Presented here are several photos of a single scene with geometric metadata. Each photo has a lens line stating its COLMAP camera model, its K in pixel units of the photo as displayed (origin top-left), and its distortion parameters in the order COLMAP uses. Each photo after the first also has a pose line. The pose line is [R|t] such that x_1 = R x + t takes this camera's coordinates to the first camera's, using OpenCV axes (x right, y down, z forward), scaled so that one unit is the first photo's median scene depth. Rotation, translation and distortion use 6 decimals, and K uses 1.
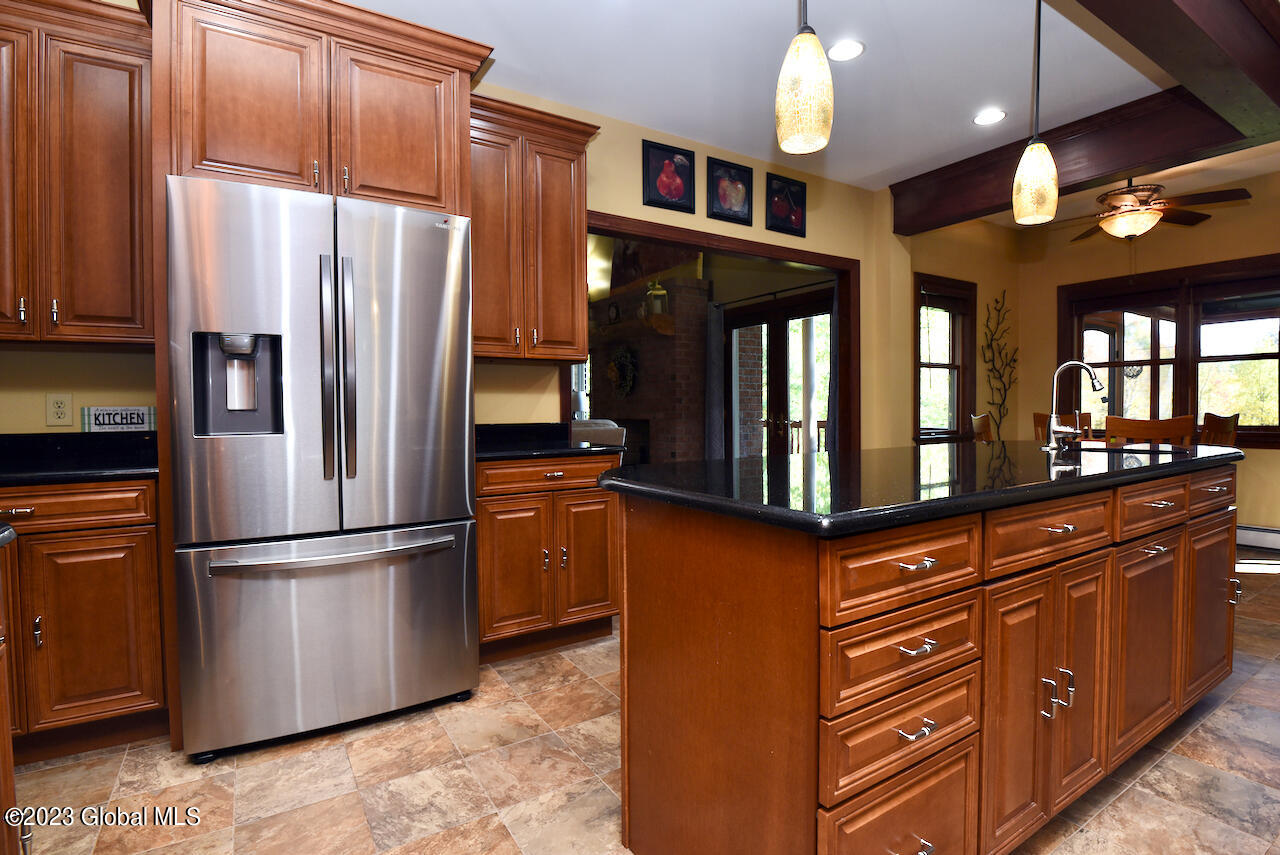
lens RADIAL K [[637.9, 0, 627.9], [0, 637.9, 423.5], [0, 0, 1]] dist [-0.029038, -0.000846]
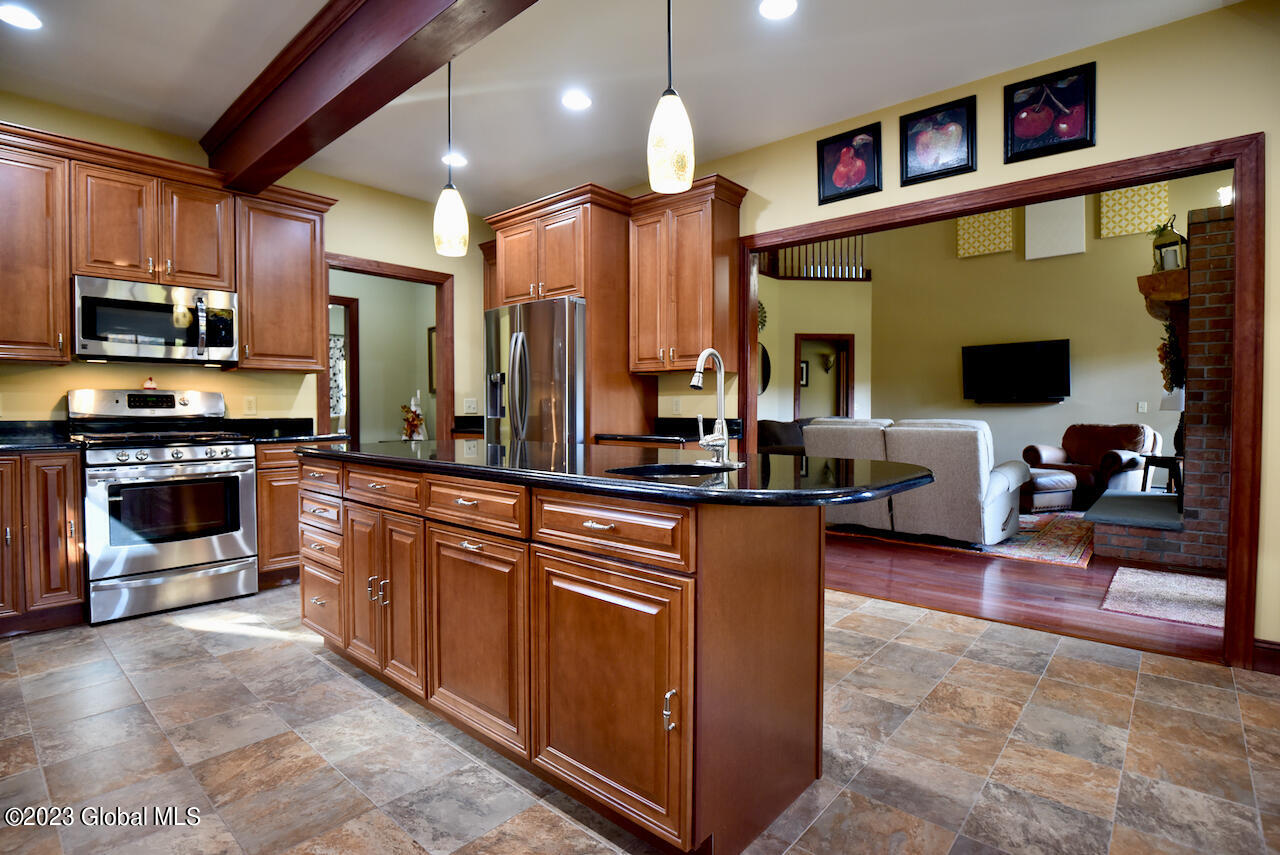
lens RADIAL K [[628.1, 0, 644.9], [0, 628.1, 426.0], [0, 0, 1]] dist [-0.026943, -0.000319]
pose [[0.277931, 0.034314, -0.959988, 0.872613], [-0.025192, 0.999278, 0.028425, -0.015411], [0.960271, 0.016284, 0.278595, 0.444643]]
